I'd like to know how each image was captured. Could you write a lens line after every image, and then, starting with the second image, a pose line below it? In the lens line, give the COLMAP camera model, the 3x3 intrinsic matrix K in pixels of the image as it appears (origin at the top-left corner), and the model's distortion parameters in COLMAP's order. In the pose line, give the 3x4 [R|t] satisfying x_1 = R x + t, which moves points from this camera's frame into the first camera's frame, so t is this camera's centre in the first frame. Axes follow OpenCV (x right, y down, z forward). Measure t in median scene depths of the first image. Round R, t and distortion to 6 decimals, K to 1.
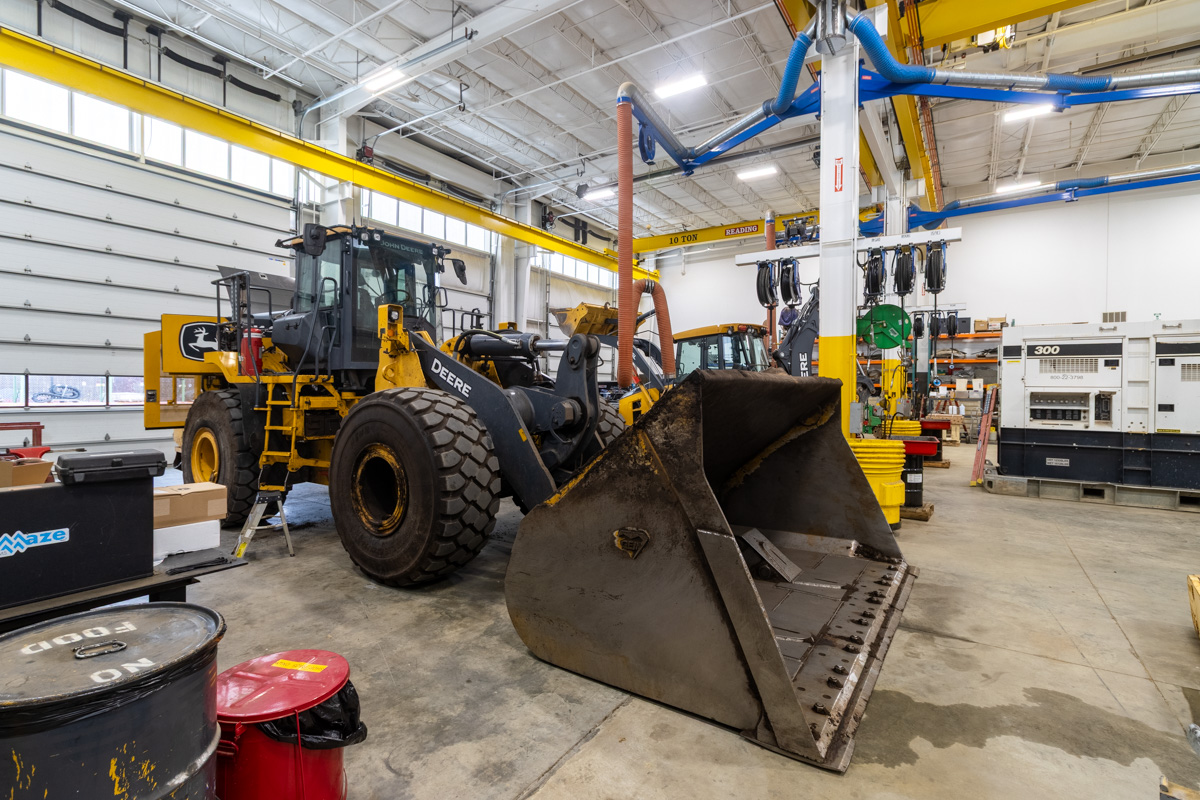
lens RADIAL K [[559.6, 0, 600.7], [0, 559.6, 396.1], [0, 0, 1]] dist [-0.000396, -0.000012]
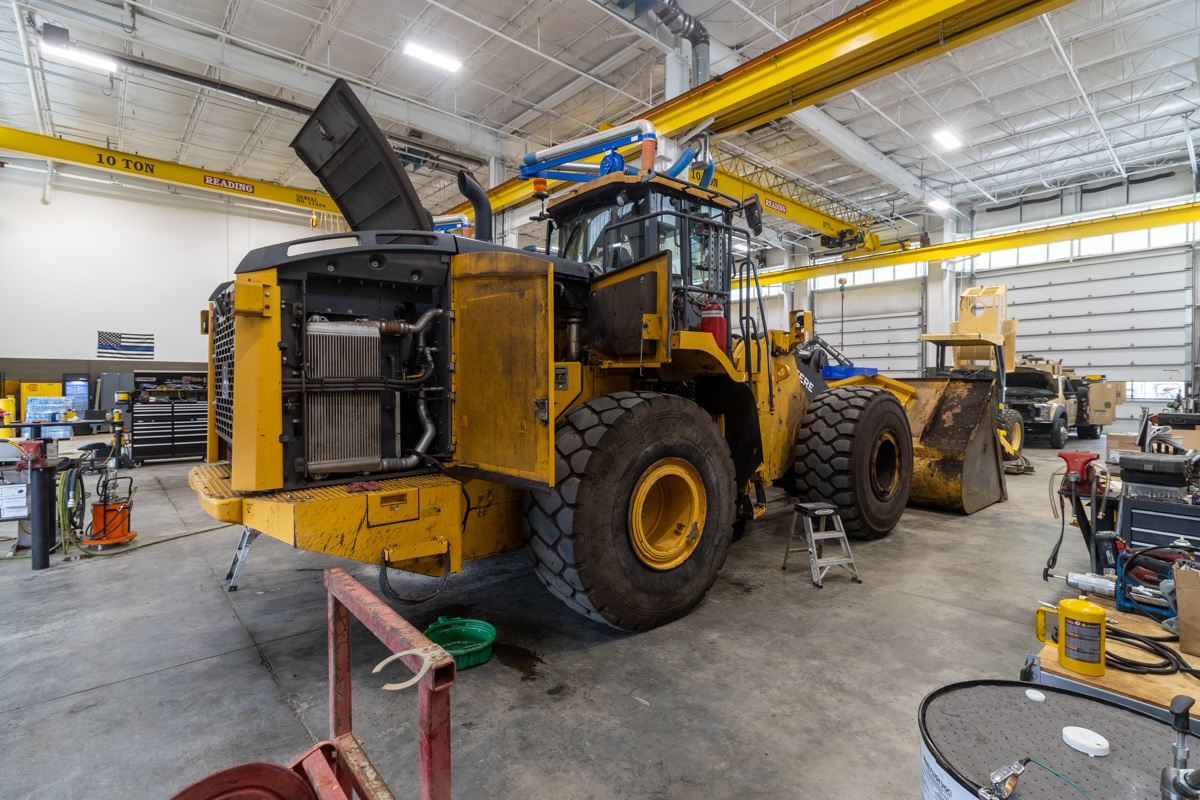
lens RADIAL K [[559.6, 0, 599.8], [0, 559.6, 395.2], [0, 0, 1]] dist [-0.000396, -0.000012]
pose [[0.254592, -0.017387, 0.966892, -1.804952], [0.011372, 0.999823, 0.014985, -0.019789], [-0.966982, 0.007180, 0.254745, 1.301585]]
